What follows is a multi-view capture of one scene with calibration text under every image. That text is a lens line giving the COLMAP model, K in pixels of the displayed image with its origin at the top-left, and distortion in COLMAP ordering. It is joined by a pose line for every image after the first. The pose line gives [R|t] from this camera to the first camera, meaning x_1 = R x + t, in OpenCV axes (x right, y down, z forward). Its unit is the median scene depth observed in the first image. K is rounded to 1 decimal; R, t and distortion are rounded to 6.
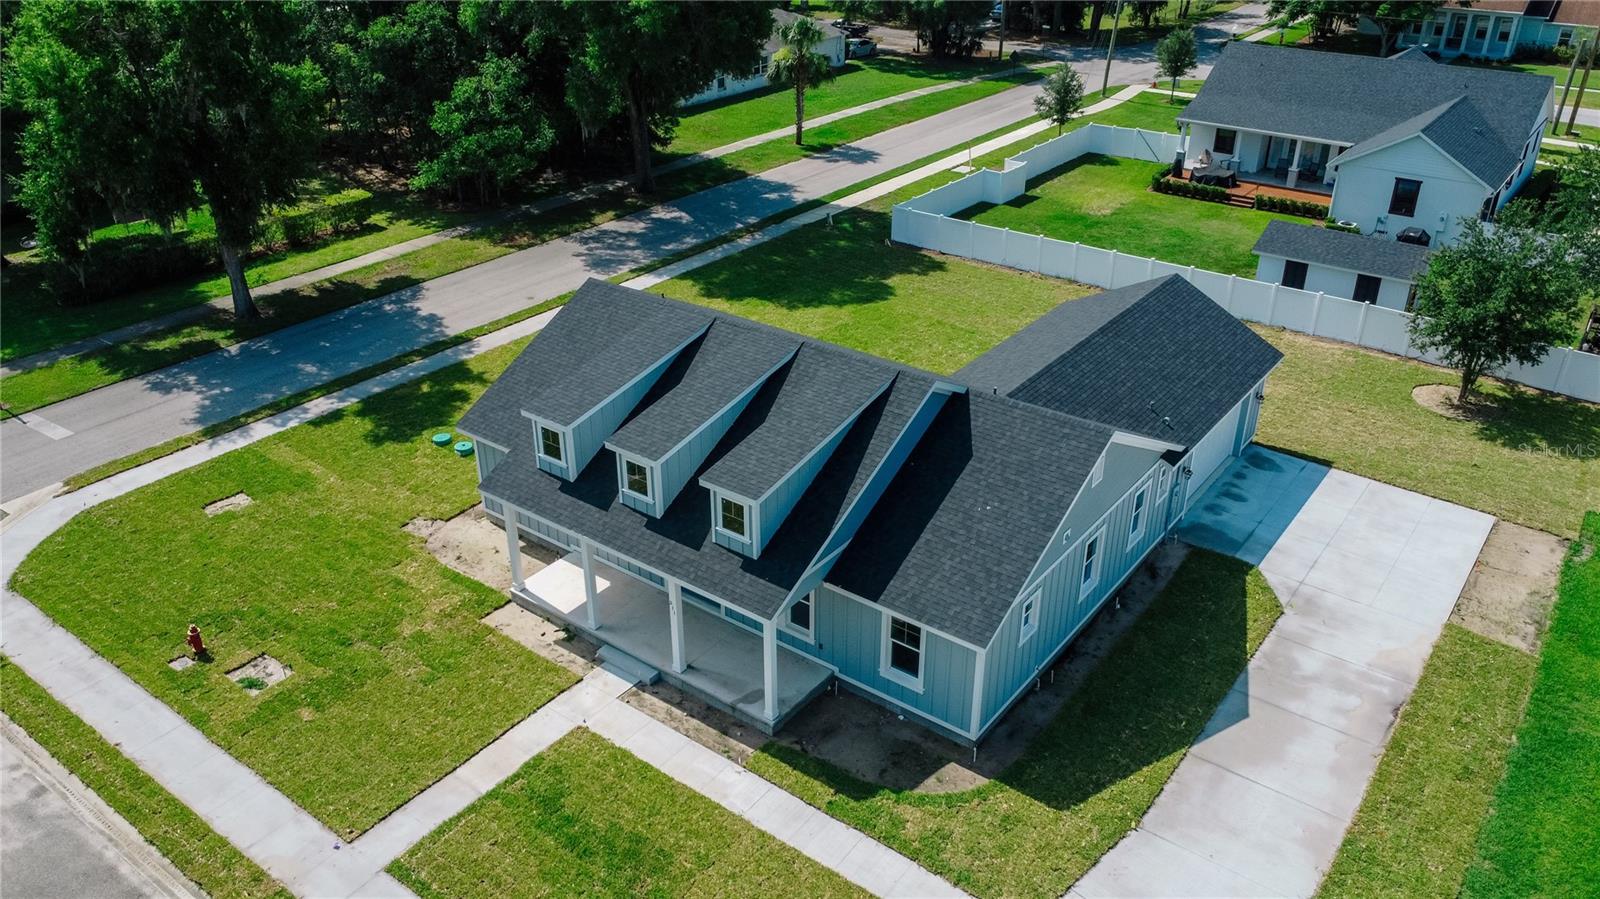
lens RADIAL K [[1208.2, 0, 804.0], [0, 1208.2, 453.4], [0, 0, 1]] dist [0.006827, -0.009982]
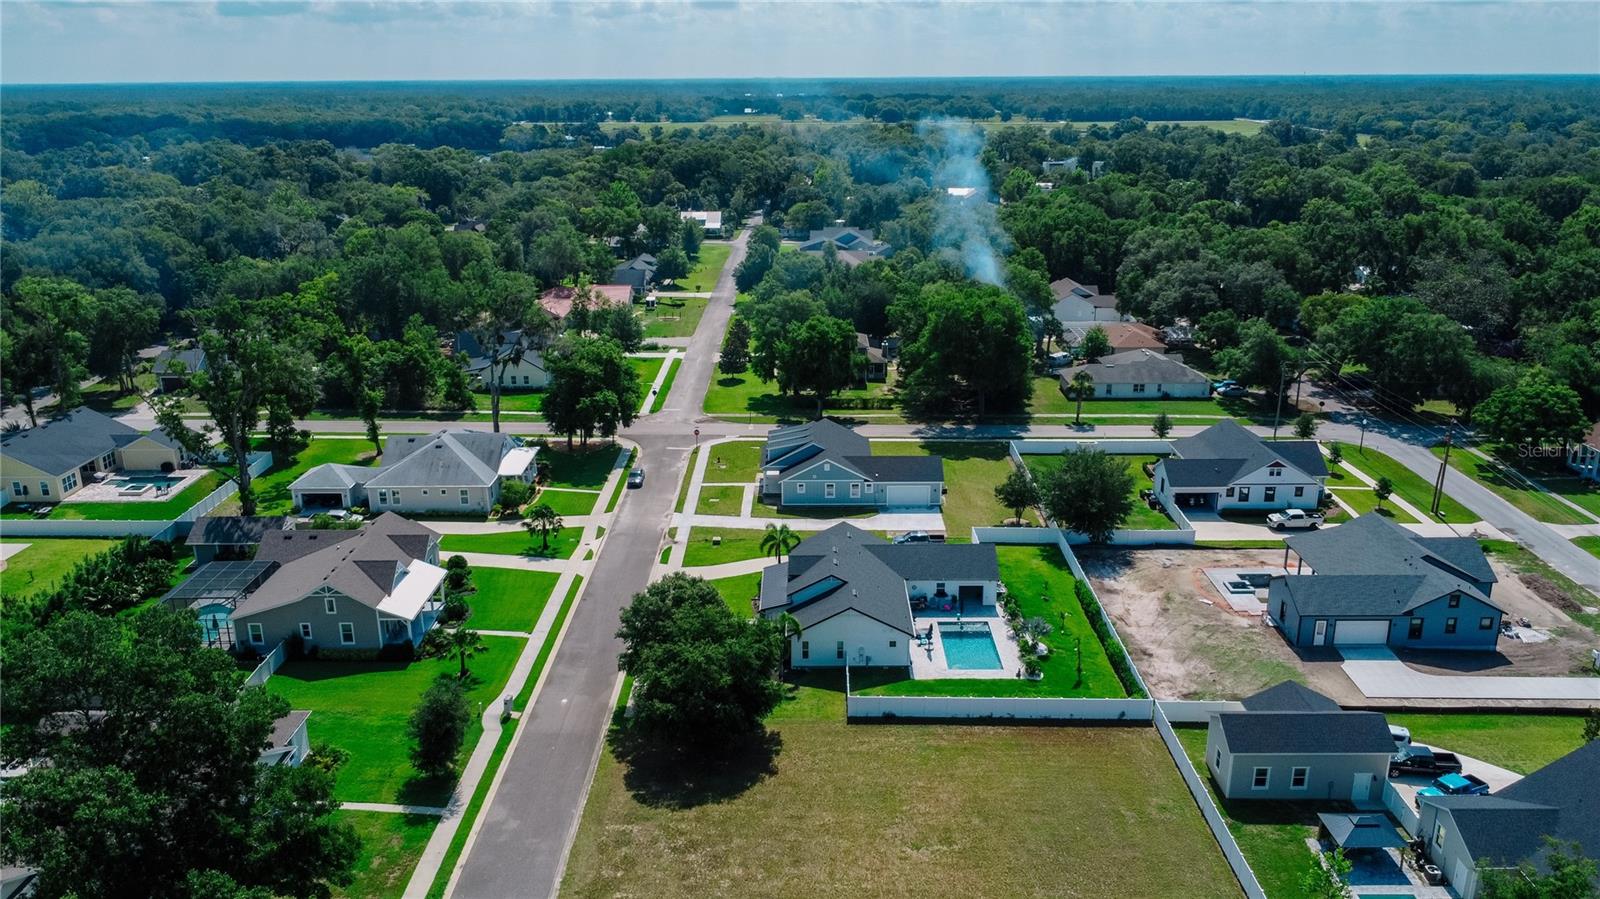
lens RADIAL K [[1208.2, 0, 804.0], [0, 1208.2, 453.4], [0, 0, 1]] dist [0.006827, -0.009982]
pose [[0.597342, 0.238646, -0.765657, 2.874658], [-0.375163, 0.926951, -0.003771, 0.011471], [0.708827, 0.289498, 0.643238, -1.632675]]
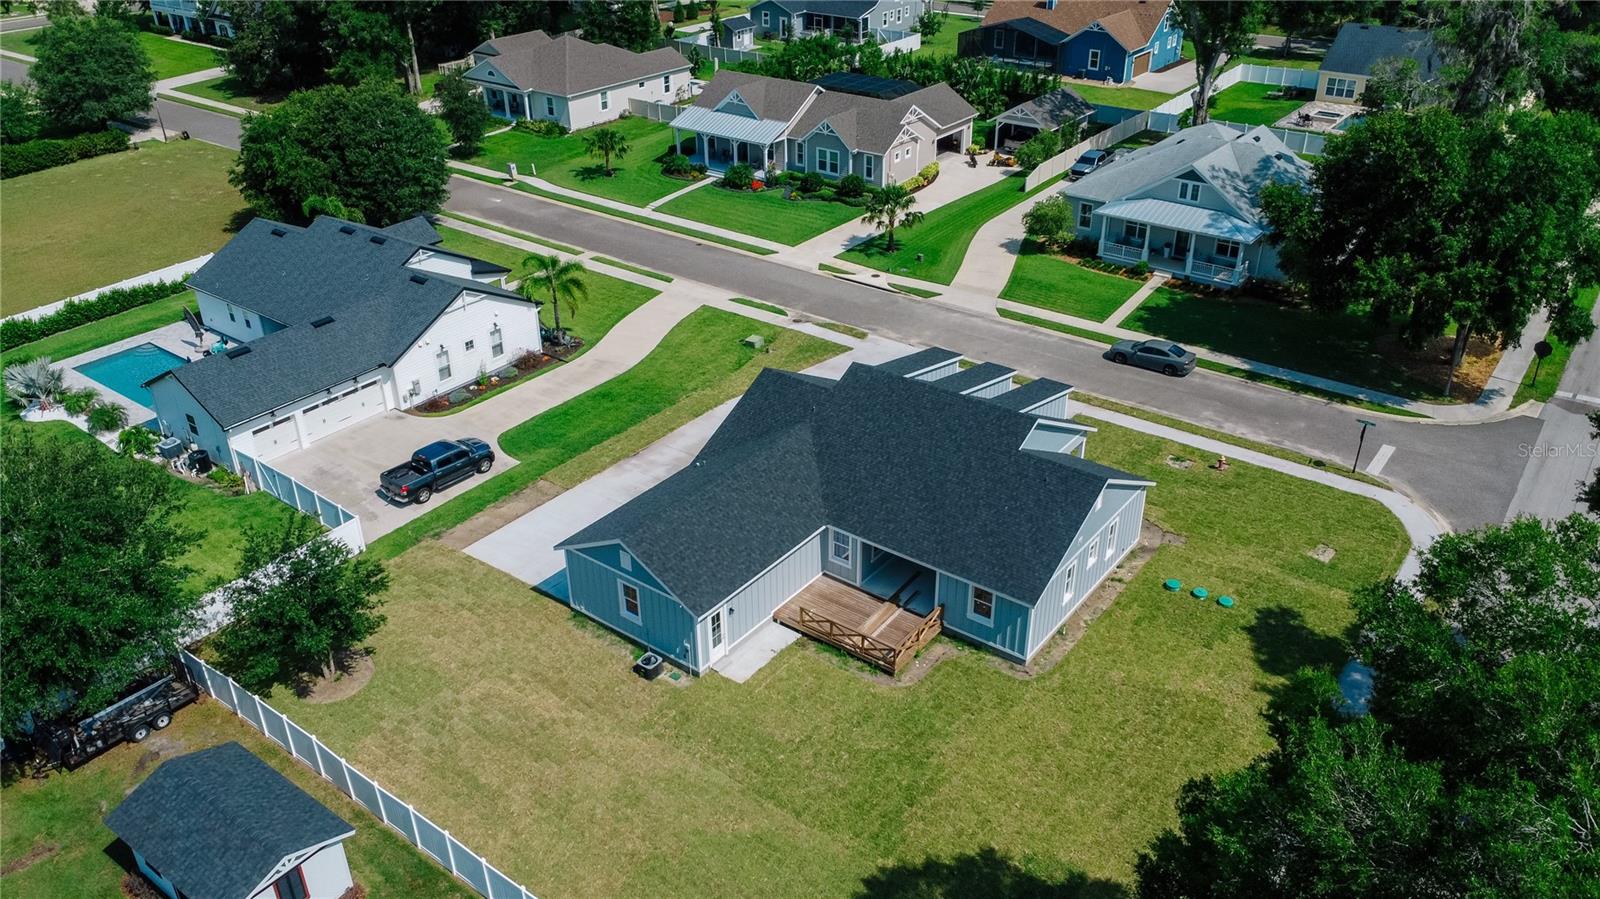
lens RADIAL K [[1208.2, 0, 804.0], [0, 1208.2, 453.4], [0, 0, 1]] dist [0.006827, -0.009982]
pose [[-0.999980, 0.005138, 0.003611, 0.133206], [0.005805, 0.536941, 0.843600, -1.178099], [0.002396, 0.843604, -0.536960, 1.580653]]
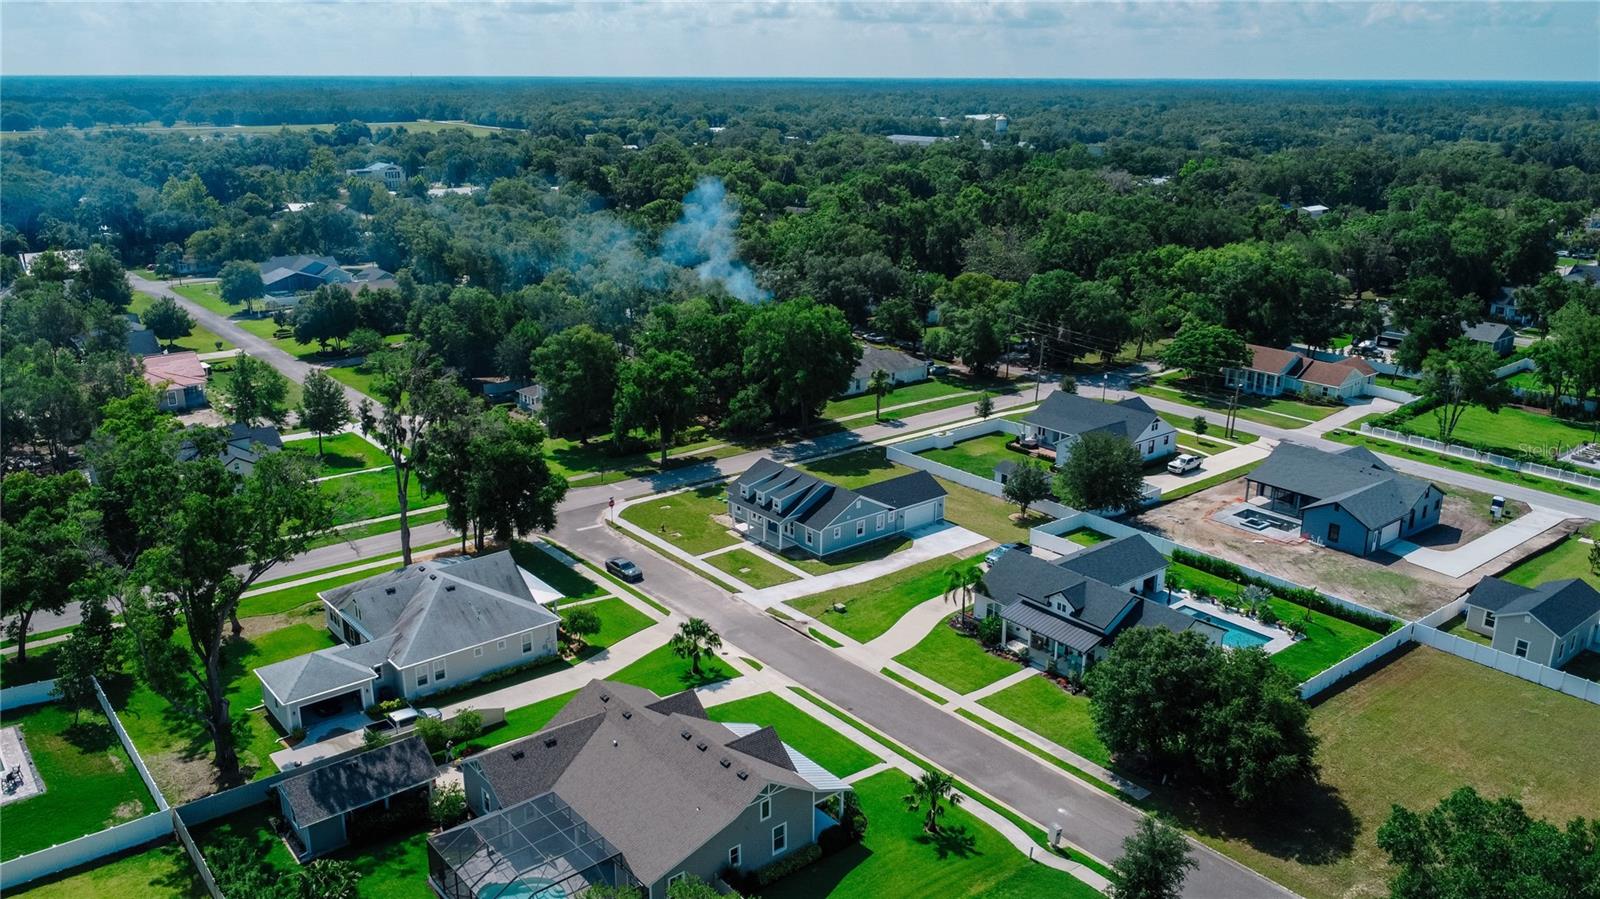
lens RADIAL K [[1208.2, 0, 804.0], [0, 1208.2, 453.4], [0, 0, 1]] dist [0.006827, -0.009982]
pose [[0.971742, 0.075562, -0.223626, 0.767292], [-0.116053, 0.977907, -0.173865, 0.469245], [0.205548, 0.194905, 0.959042, -2.518046]]
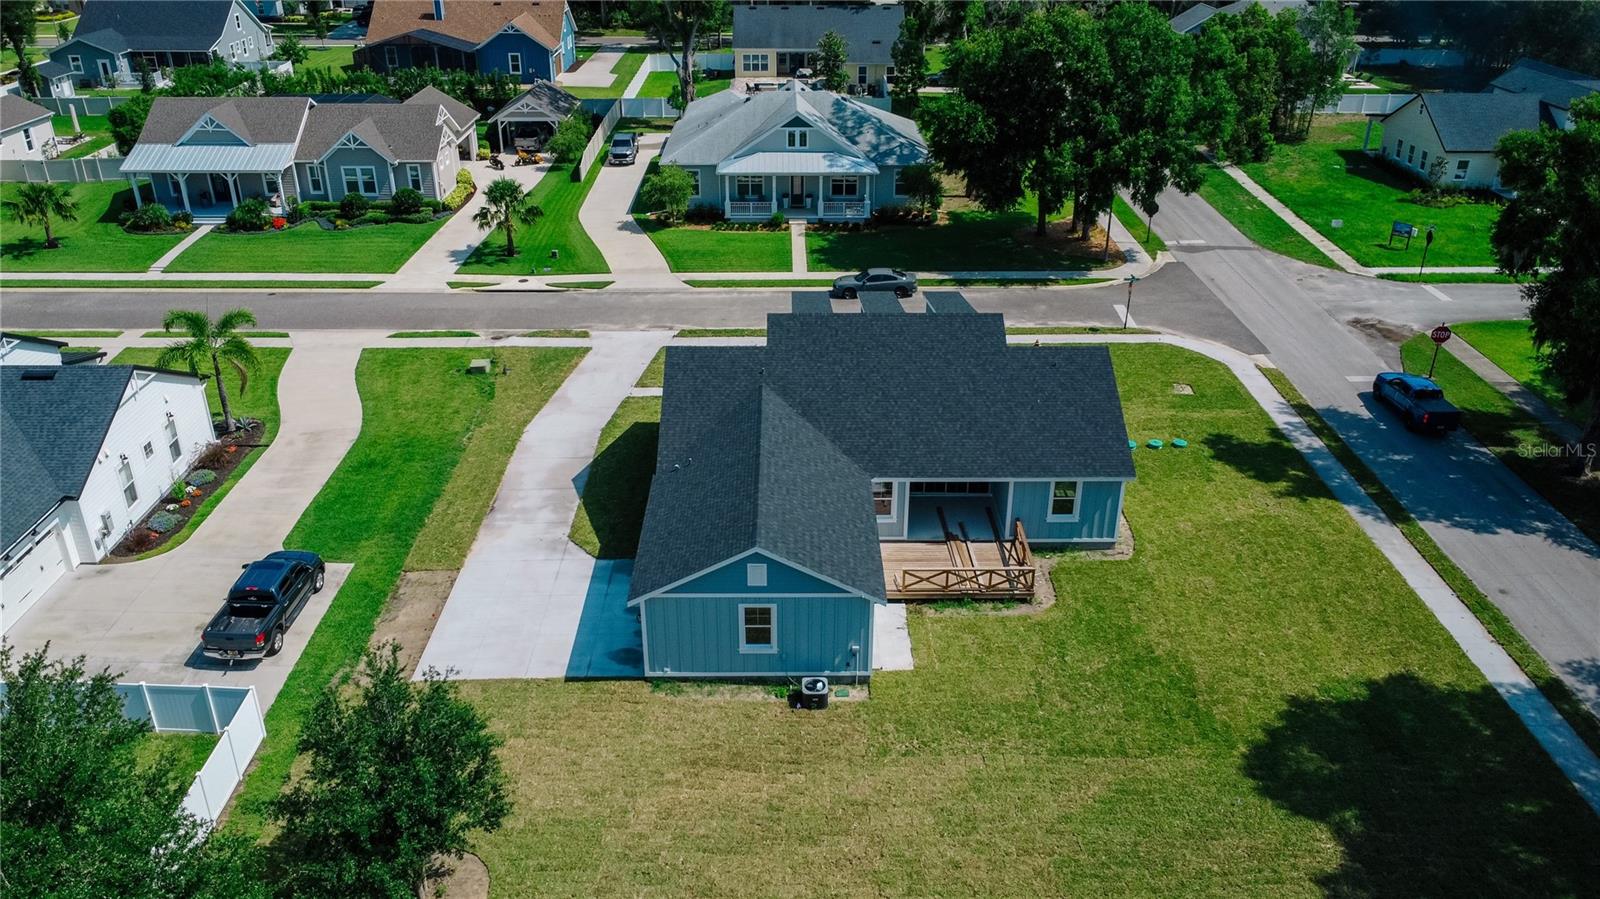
lens RADIAL K [[1208.2, 0, 804.0], [0, 1208.2, 453.4], [0, 0, 1]] dist [0.006827, -0.009982]
pose [[-0.791663, 0.272365, -0.546889, 0.763332], [-0.291292, 0.618577, 0.729734, -0.866003], [0.537047, 0.737008, -0.410367, 1.363443]]
